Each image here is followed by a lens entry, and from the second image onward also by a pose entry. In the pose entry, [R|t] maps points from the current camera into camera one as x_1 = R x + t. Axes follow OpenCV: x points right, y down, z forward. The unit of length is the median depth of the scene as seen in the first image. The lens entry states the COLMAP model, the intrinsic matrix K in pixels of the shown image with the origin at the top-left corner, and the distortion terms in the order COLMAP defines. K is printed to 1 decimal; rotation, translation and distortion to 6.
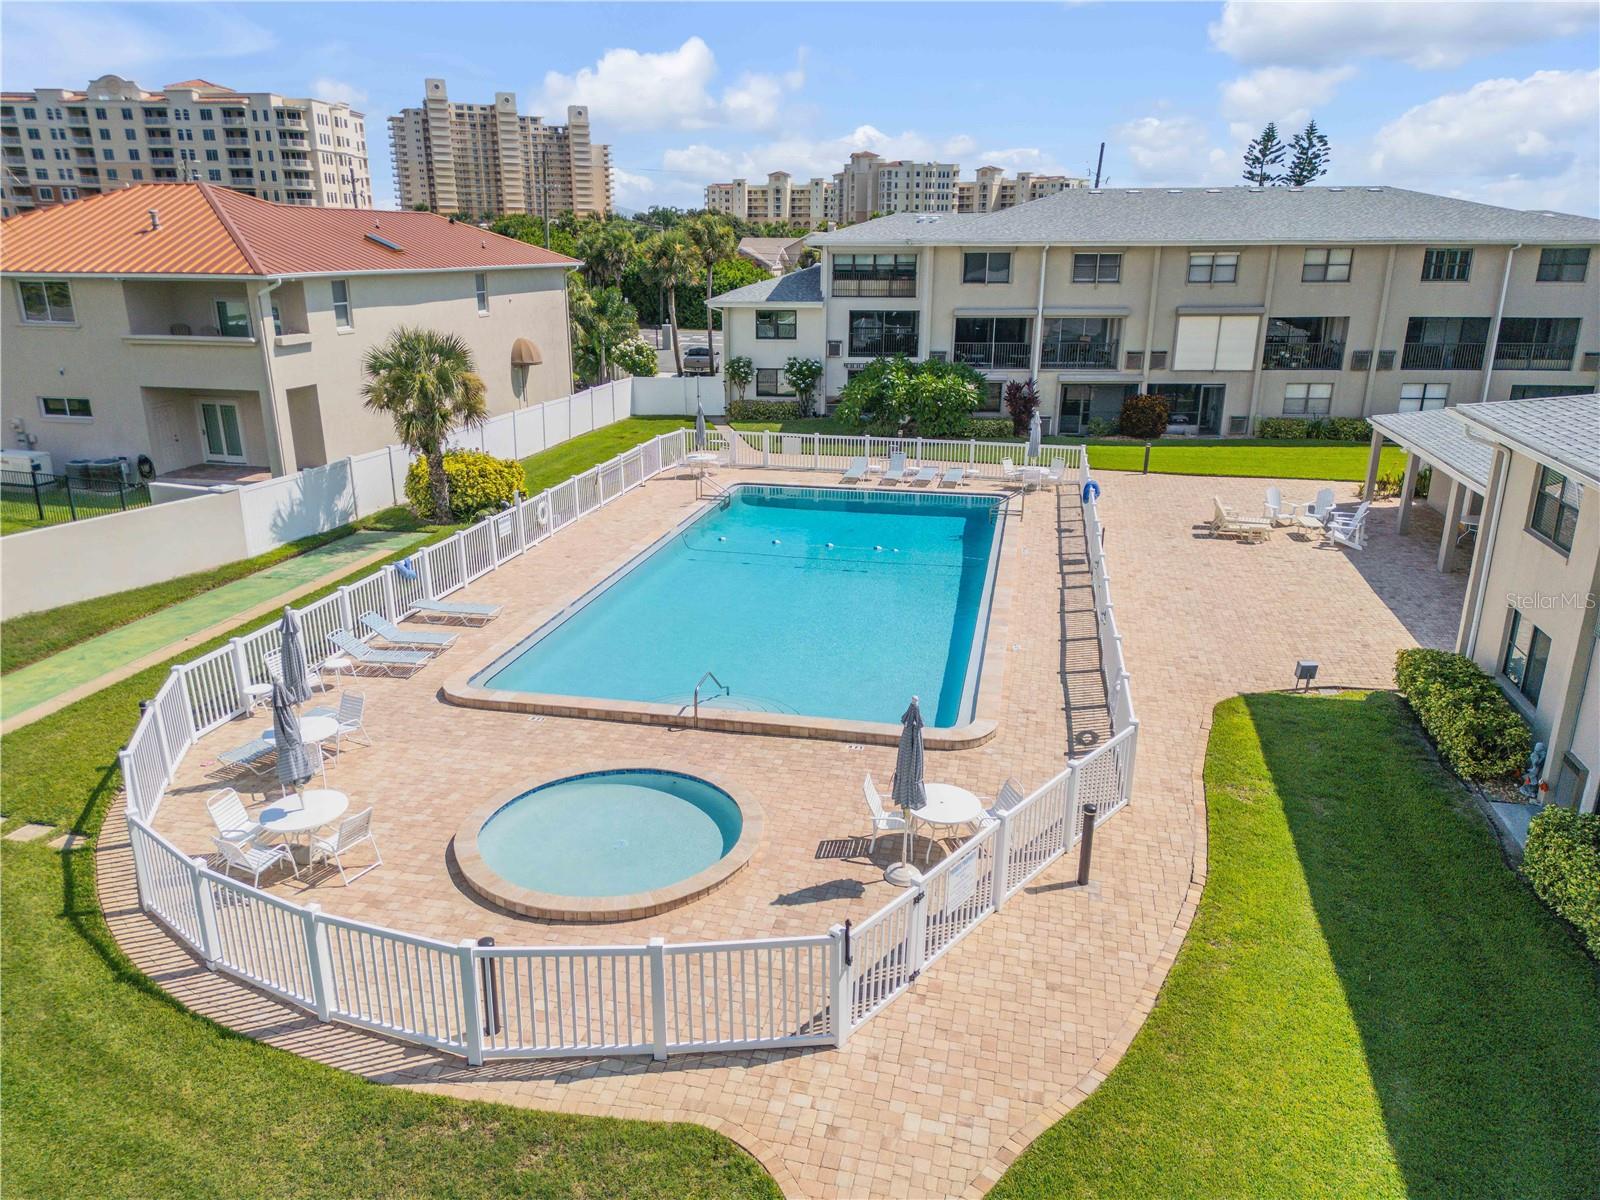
lens RADIAL K [[1117.3, 0, 811.1], [0, 1117.3, 599.6], [0, 0, 1]] dist [0.044641, -0.021715]
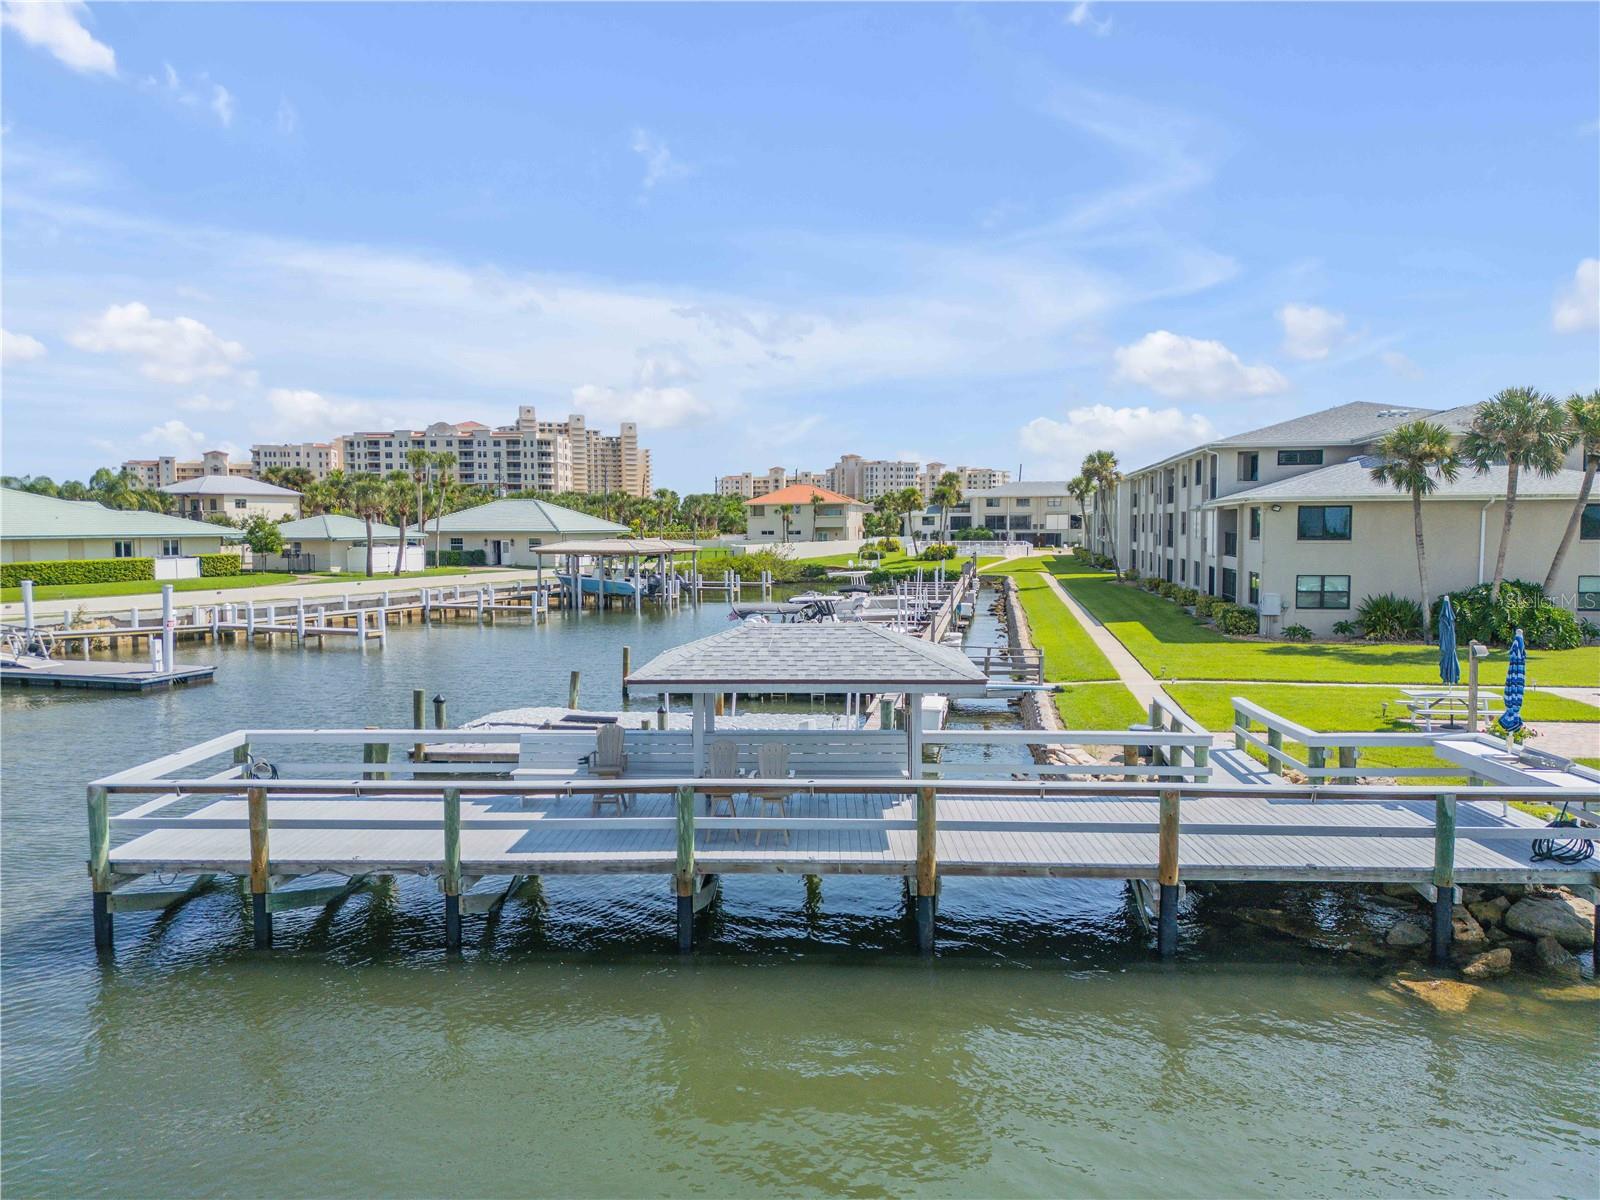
lens RADIAL K [[1117.3, 0, 801.4], [0, 1117.3, 606.2], [0, 0, 1]] dist [0.044641, -0.021715]
pose [[0.998878, -0.012287, 0.045736, -0.154155], [0.022639, 0.972148, -0.233270, 0.209752], [-0.041596, 0.234044, 0.971336, -0.588047]]
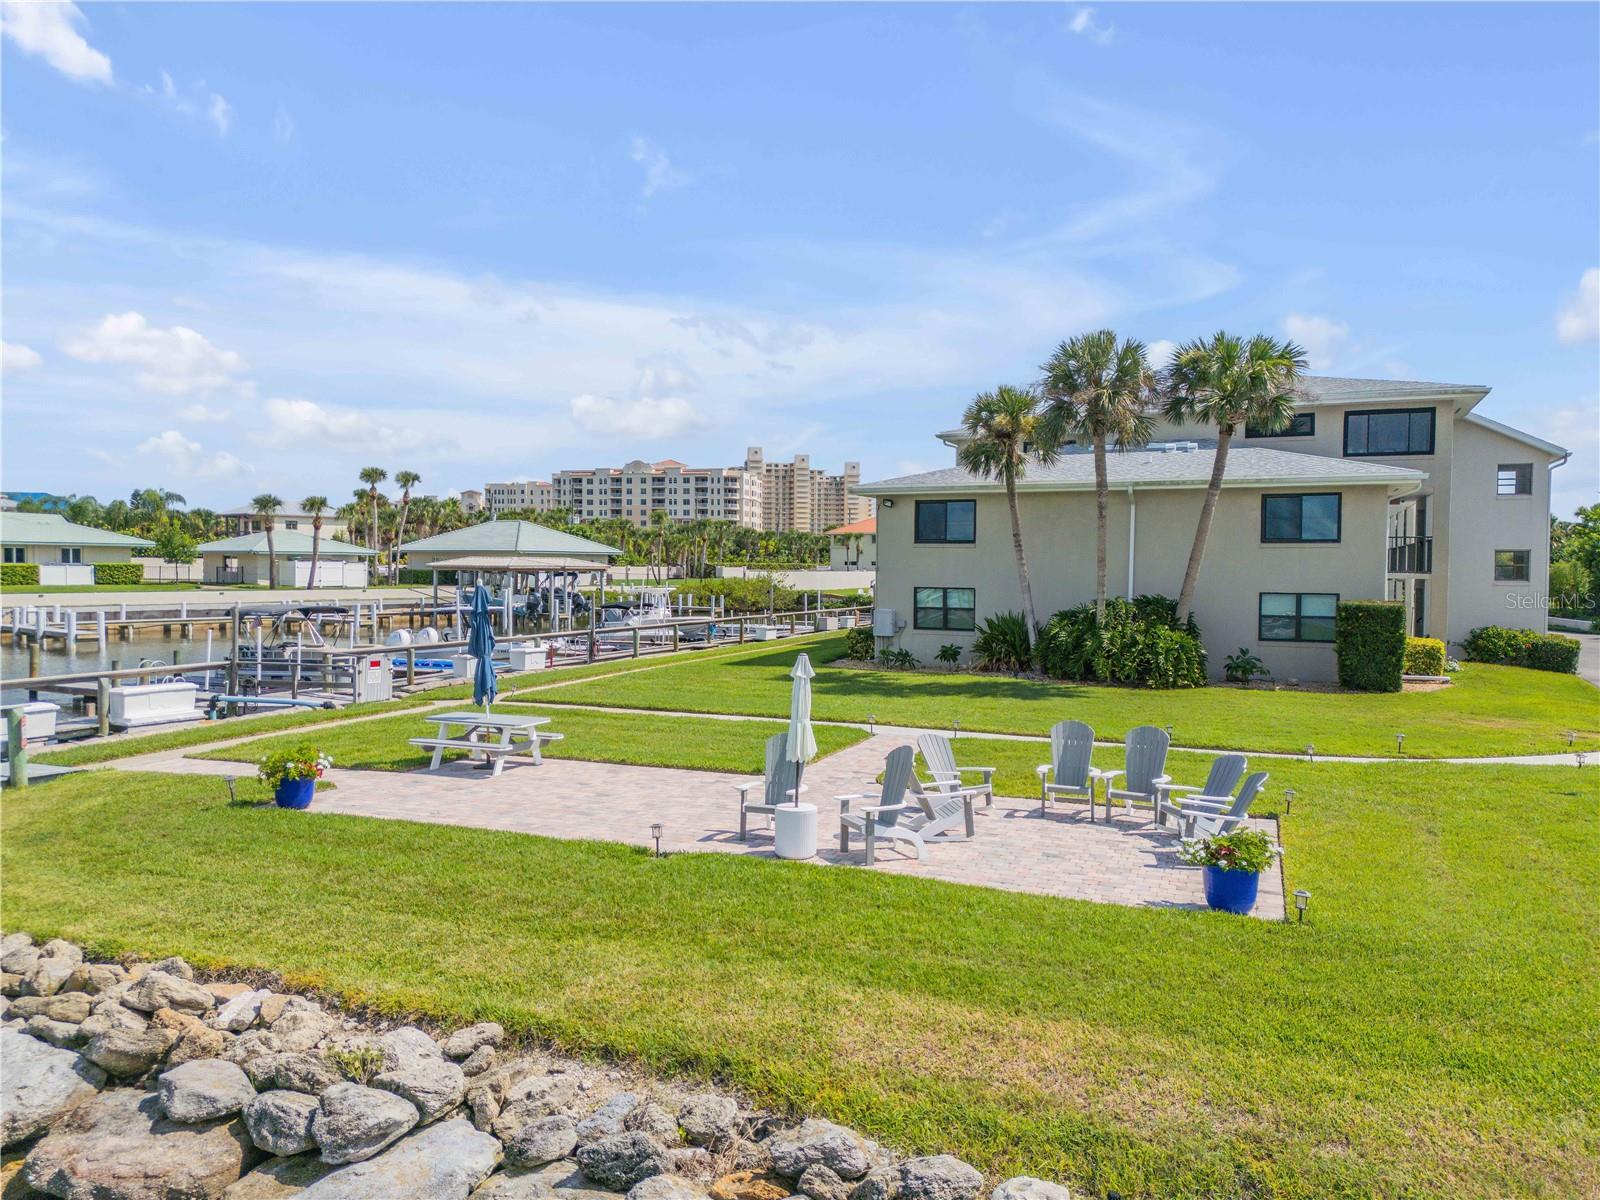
lens RADIAL K [[1117.3, 0, 815.2], [0, 1117.3, 593.6], [0, 0, 1]] dist [0.044641, -0.021715]
pose [[0.984220, 0.009993, -0.176669, -0.027824], [-0.059304, 0.959291, -0.276124, 0.205215], [0.166718, 0.282244, 0.944745, -0.547755]]
